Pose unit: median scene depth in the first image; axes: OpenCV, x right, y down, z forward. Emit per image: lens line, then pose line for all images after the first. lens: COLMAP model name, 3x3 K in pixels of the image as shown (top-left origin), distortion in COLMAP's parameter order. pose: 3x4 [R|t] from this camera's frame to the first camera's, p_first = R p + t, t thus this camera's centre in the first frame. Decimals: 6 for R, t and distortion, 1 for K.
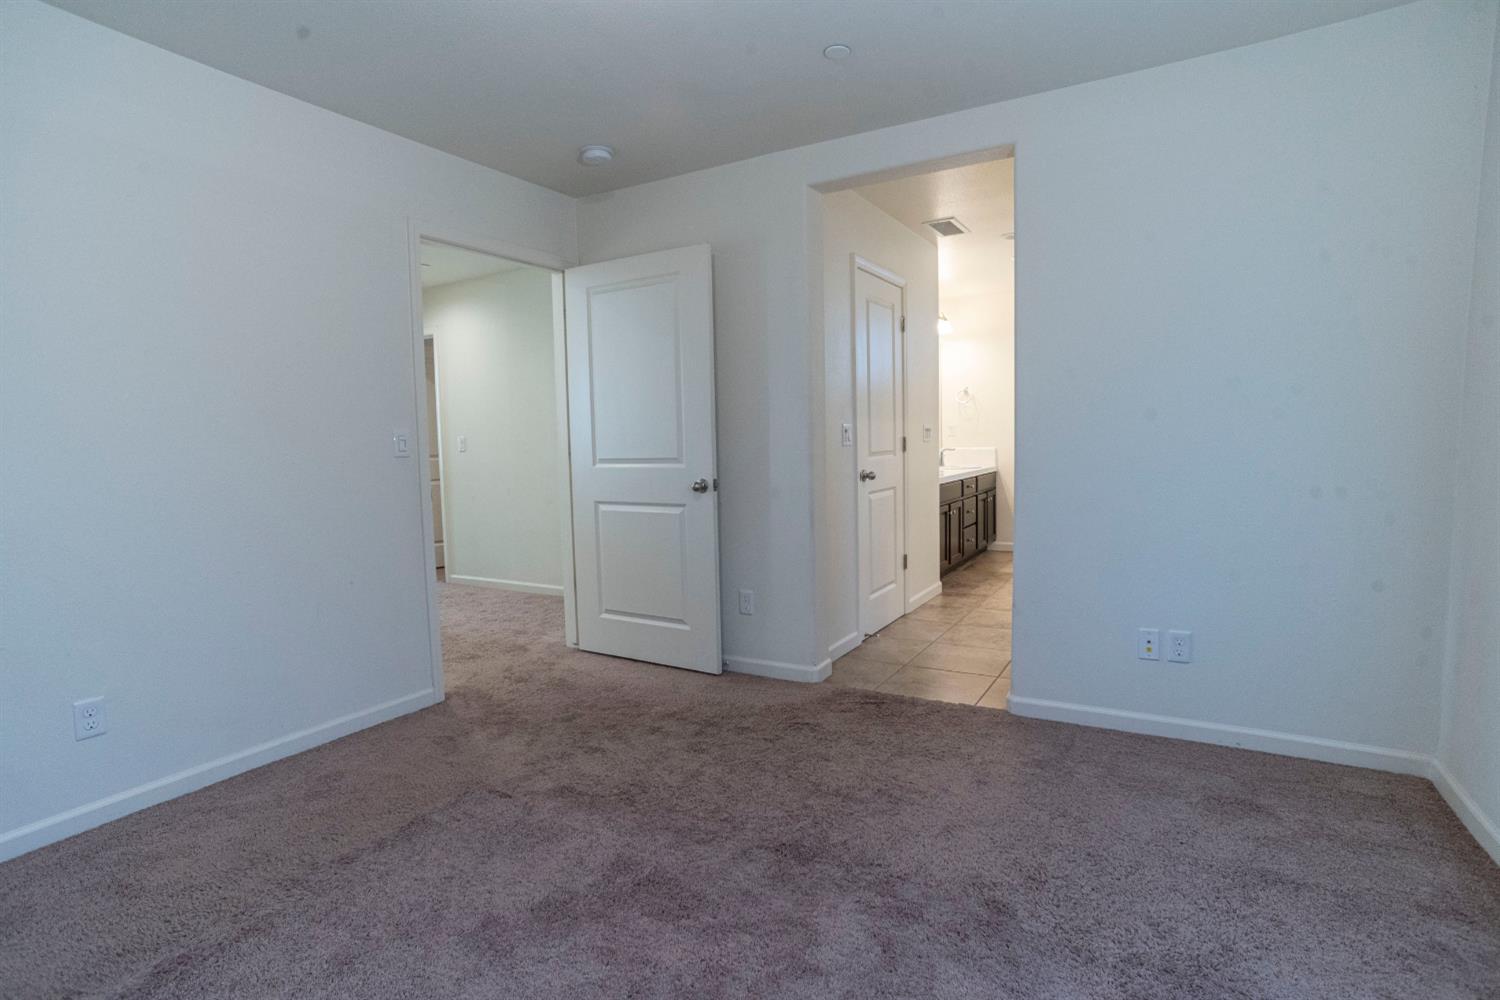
lens RADIAL K [[769.5, 0, 753.3], [0, 769.5, 497.4], [0, 0, 1]] dist [-0.075989, 0.049025]
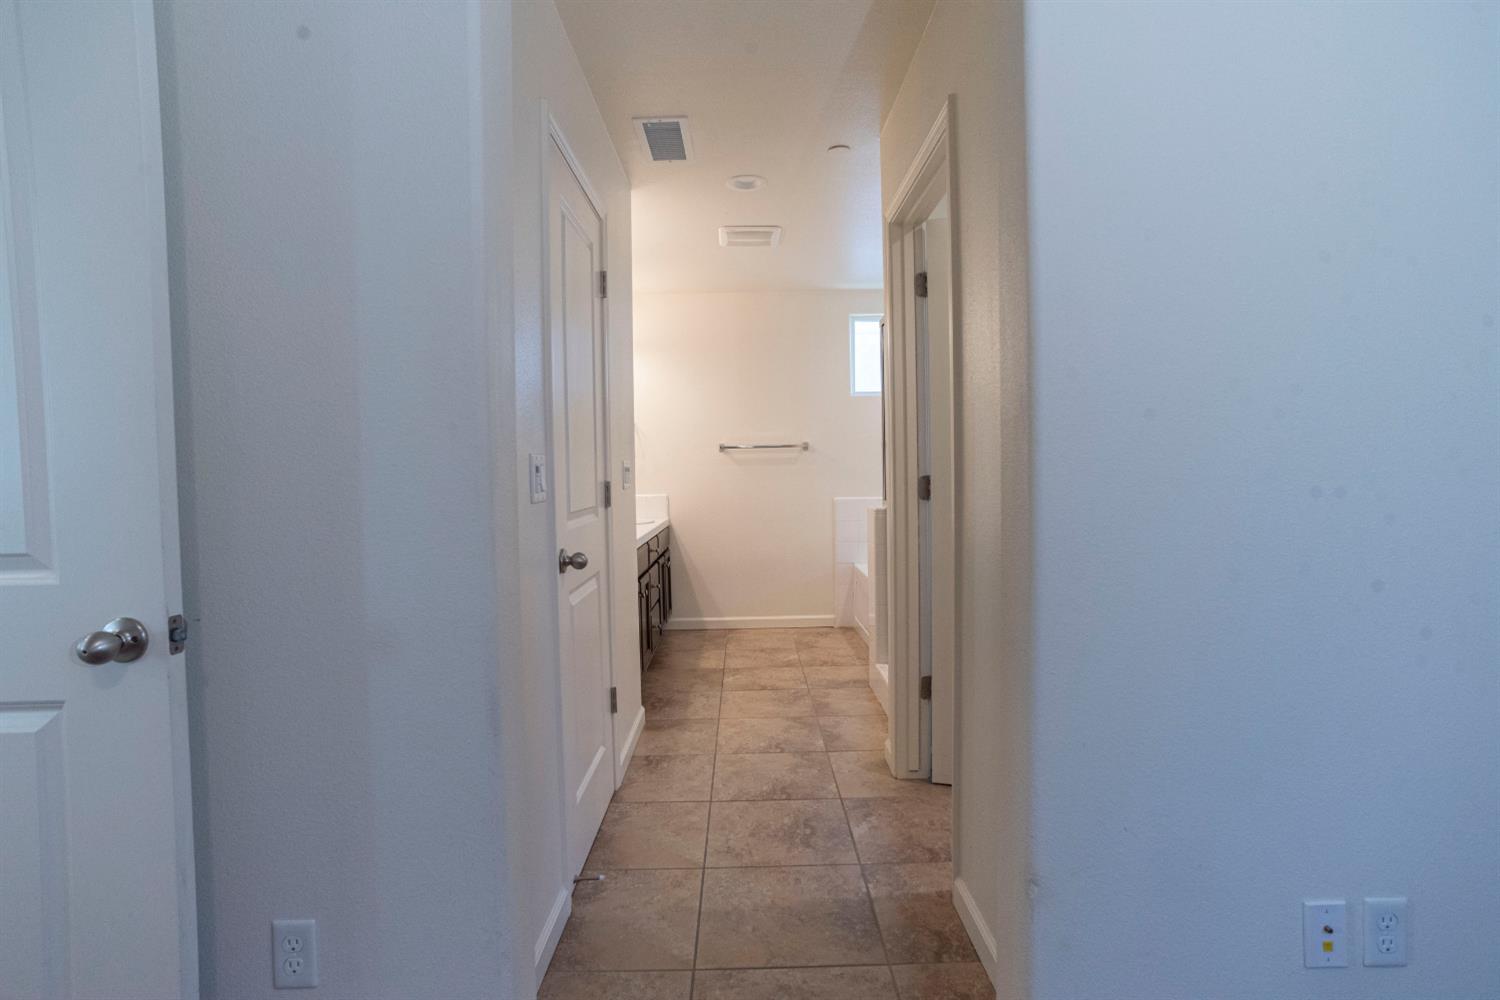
lens RADIAL K [[769.5, 0, 753.3], [0, 769.5, 497.4], [0, 0, 1]] dist [-0.075989, 0.049025]
pose [[0.858849, -0.012712, 0.512071, -0.001526], [0.040790, 0.998215, -0.043633, -0.042744], [-0.510602, 0.058361, 0.857834, 0.518072]]
